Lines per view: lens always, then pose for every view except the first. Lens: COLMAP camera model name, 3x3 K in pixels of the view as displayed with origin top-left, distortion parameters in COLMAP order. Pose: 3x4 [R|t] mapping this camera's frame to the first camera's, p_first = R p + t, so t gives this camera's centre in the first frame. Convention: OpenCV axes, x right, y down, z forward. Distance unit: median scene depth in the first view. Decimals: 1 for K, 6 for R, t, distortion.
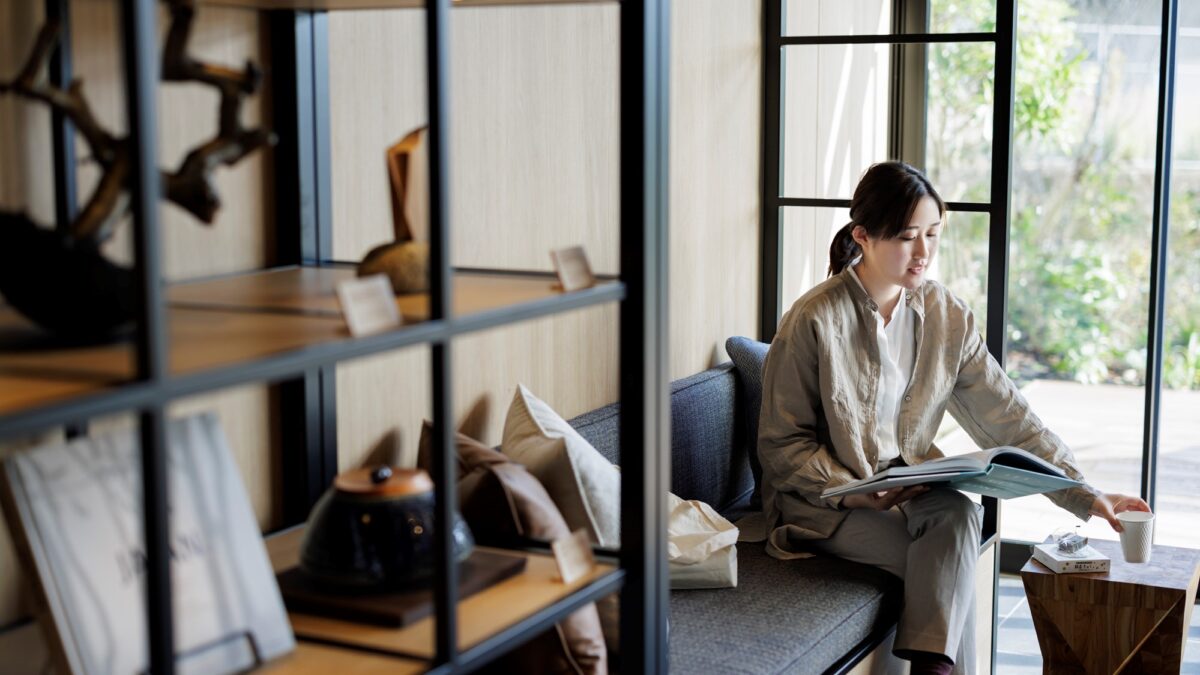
lens RADIAL K [[1705.9, 0, 600.0], [0, 1705.9, 337.5], [0, 0, 1]] dist [-0.018976, -0.072954]
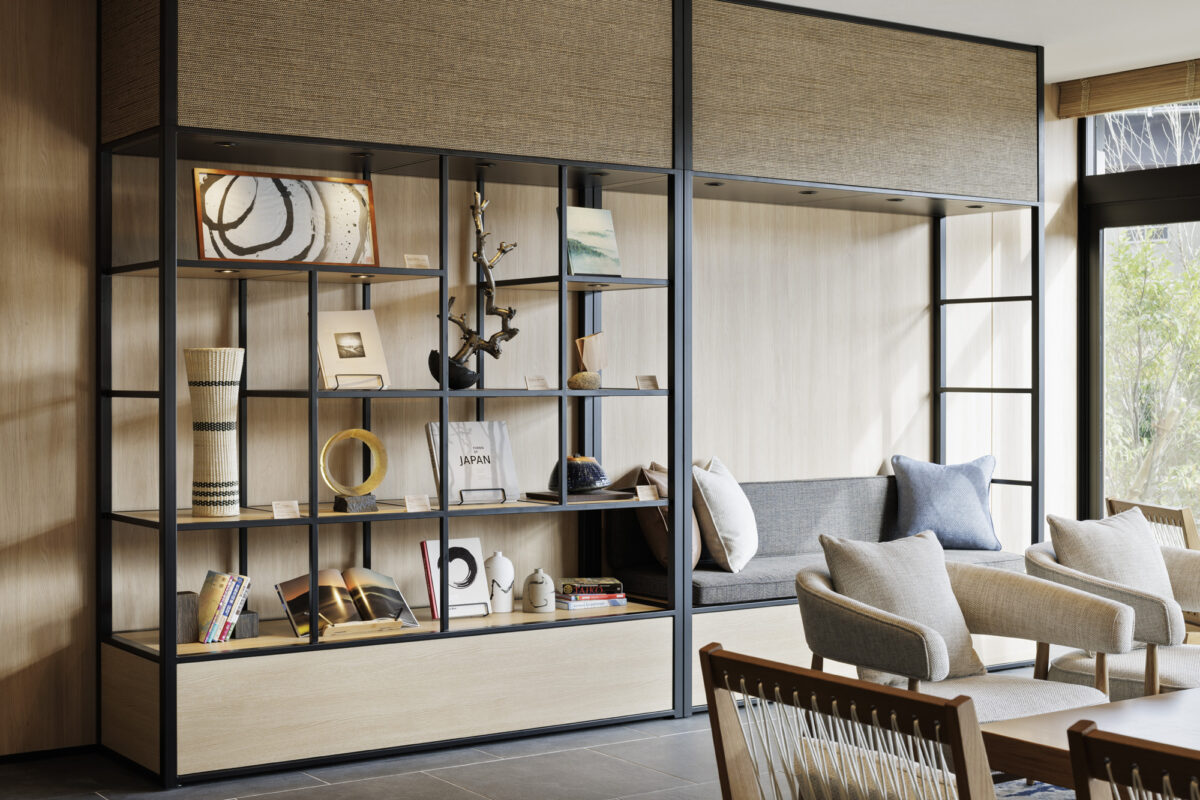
lens RADIAL K [[1734.7, 0, 600.0], [0, 1734.7, 400.0], [0, 0, 1]] dist [-0.000882, -0.002968]
pose [[0.884746, 0.013381, -0.465882, 1.432514], [-0.070292, 0.991985, -0.104998, 0.333215], [0.460743, 0.125645, 0.878595, -1.734990]]
